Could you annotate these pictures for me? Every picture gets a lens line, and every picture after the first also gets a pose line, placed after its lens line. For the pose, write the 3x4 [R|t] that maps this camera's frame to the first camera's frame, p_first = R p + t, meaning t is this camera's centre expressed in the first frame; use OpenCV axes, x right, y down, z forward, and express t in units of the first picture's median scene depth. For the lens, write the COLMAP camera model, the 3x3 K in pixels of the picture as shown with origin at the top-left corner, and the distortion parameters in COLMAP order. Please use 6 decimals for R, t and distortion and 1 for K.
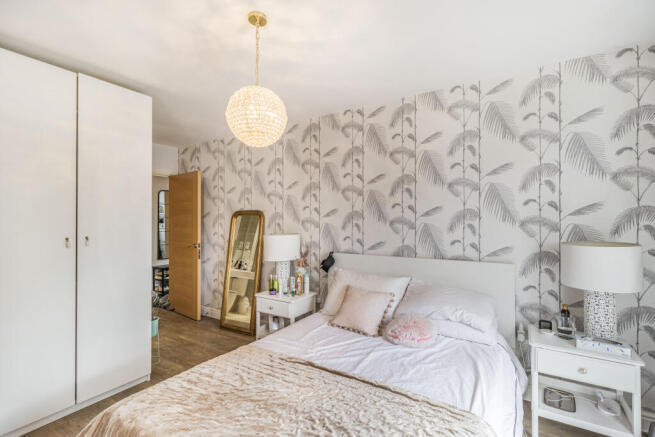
lens RADIAL K [[306.2, 0, 327.5], [0, 306.2, 218.5], [0, 0, 1]] dist [-0.000916, 0.000230]
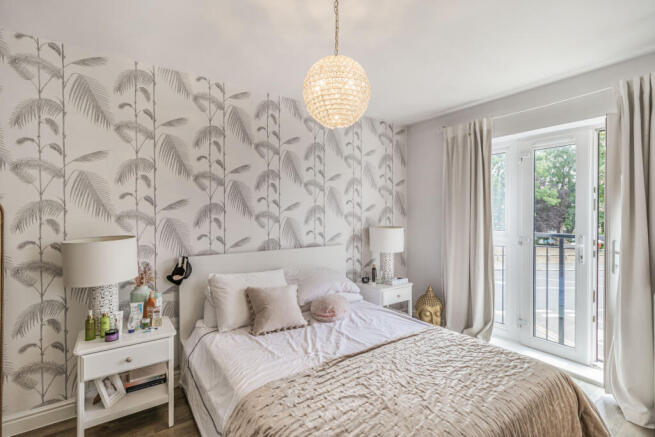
lens RADIAL K [[316.4, 0, 339.1], [0, 316.4, 214.2], [0, 0, 1]] dist [0.003075, 0.000190]
pose [[0.353517, 0.000073, 0.935428, -0.615516], [-0.004428, 0.999989, 0.001595, 0.002359], [-0.935418, -0.004706, 0.353514, 0.389928]]
